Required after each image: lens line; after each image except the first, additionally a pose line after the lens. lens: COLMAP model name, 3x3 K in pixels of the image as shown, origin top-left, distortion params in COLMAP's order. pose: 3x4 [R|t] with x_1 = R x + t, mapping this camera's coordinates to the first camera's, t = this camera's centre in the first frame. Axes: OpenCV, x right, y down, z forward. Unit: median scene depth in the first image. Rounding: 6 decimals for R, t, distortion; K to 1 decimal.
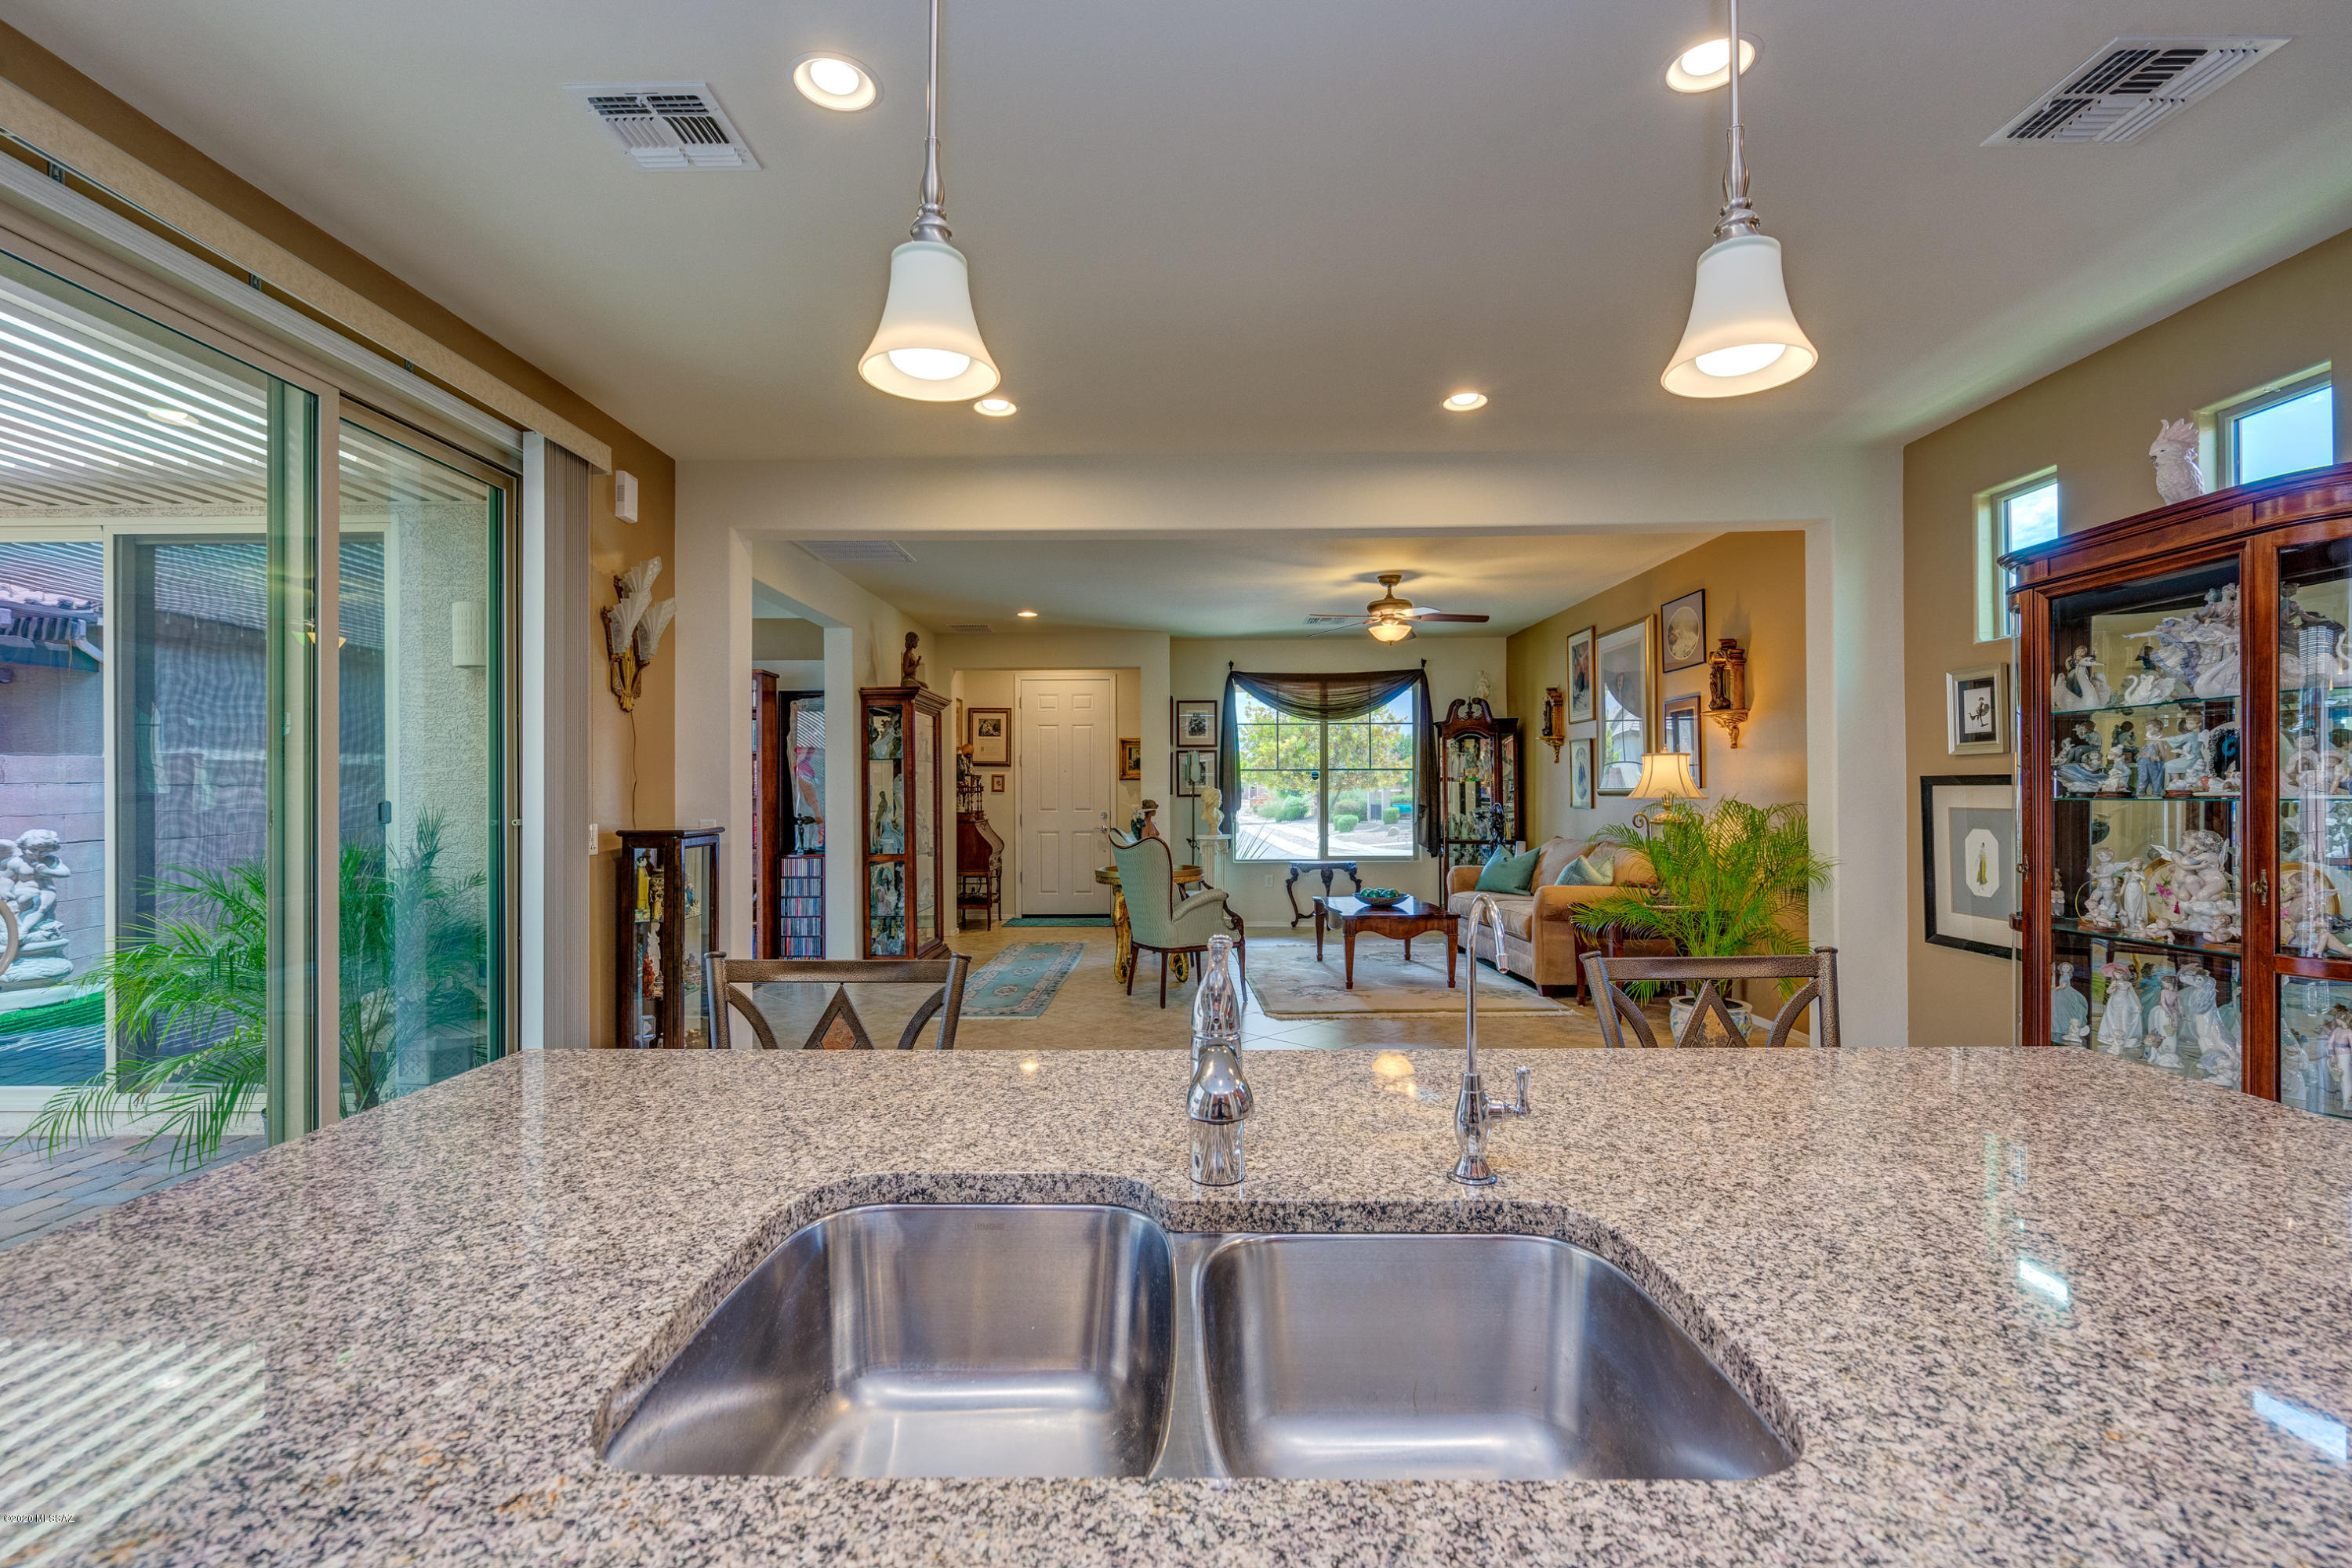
lens RADIAL K [[1062.1, 0, 1176.9], [0, 1062.1, 788.4], [0, 0, 1]] dist [0.003747, 0.000367]
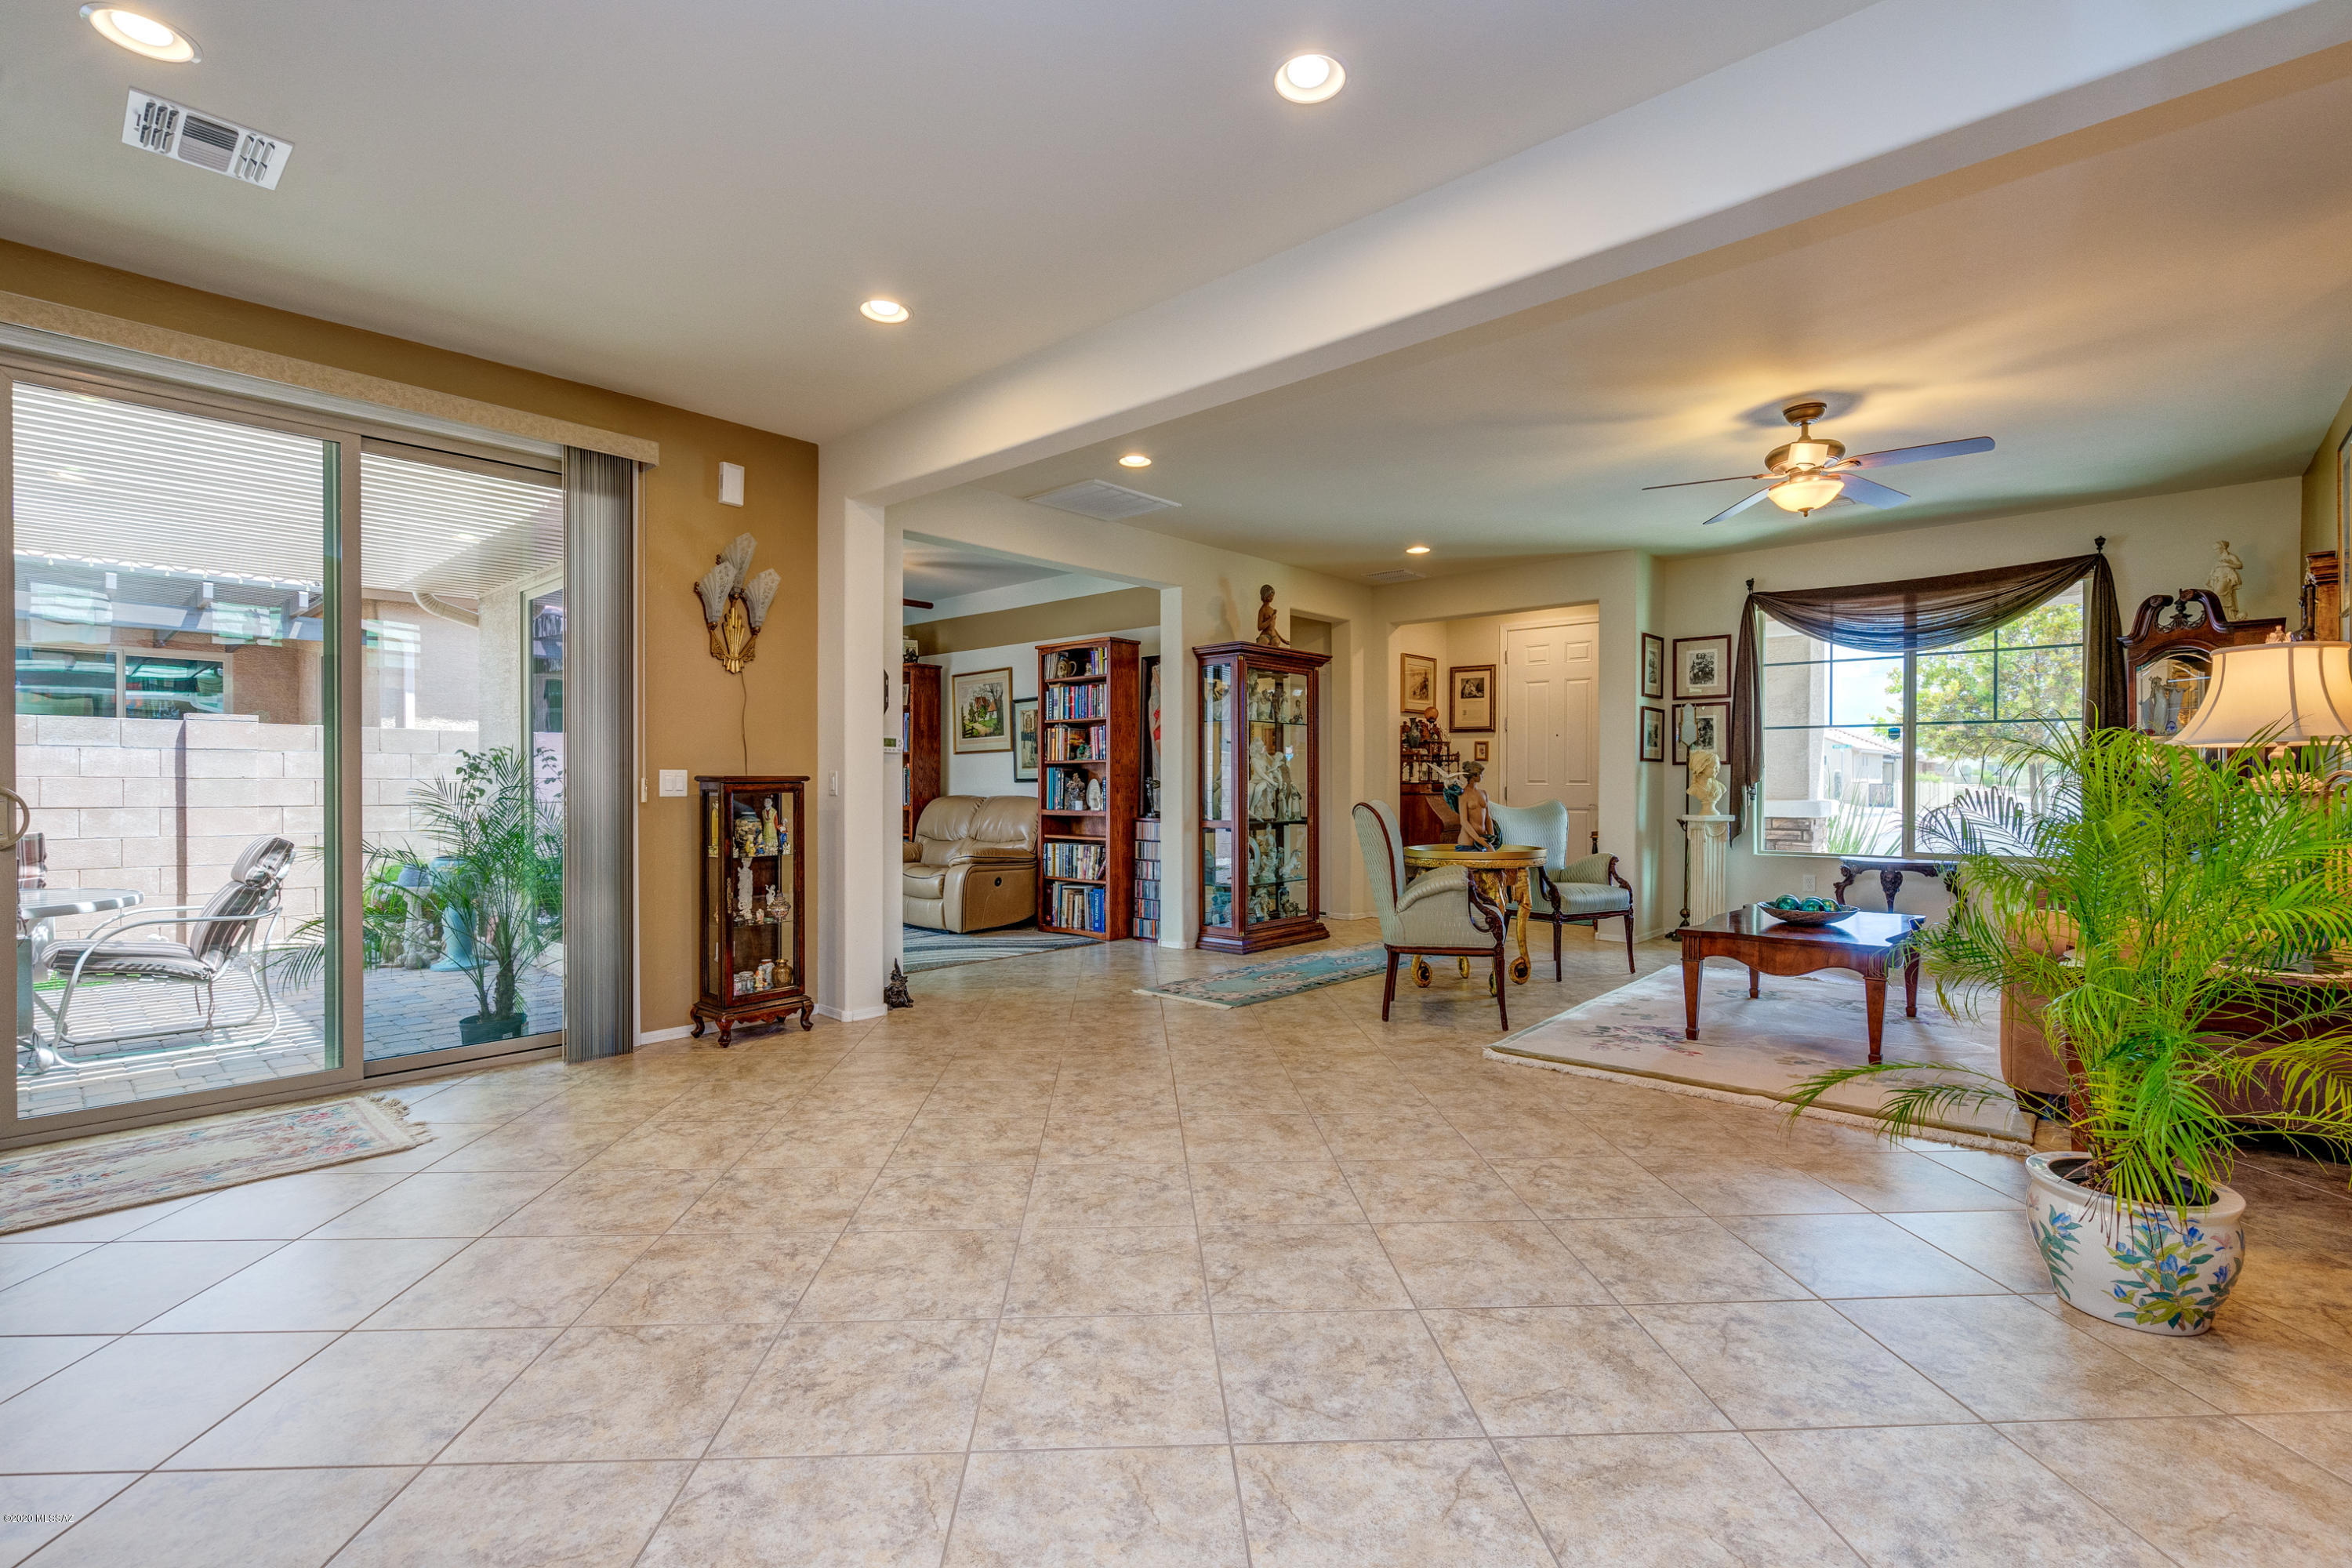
lens RADIAL K [[1062.1, 0, 1180.2], [0, 1062.1, 782.4], [0, 0, 1]] dist [0.003747, 0.000367]
pose [[0.744193, 0.007235, -0.667926, 0.247664], [-0.002422, 0.999964, 0.008133, 0.015127], [0.667960, -0.004434, 0.744184, 0.193376]]
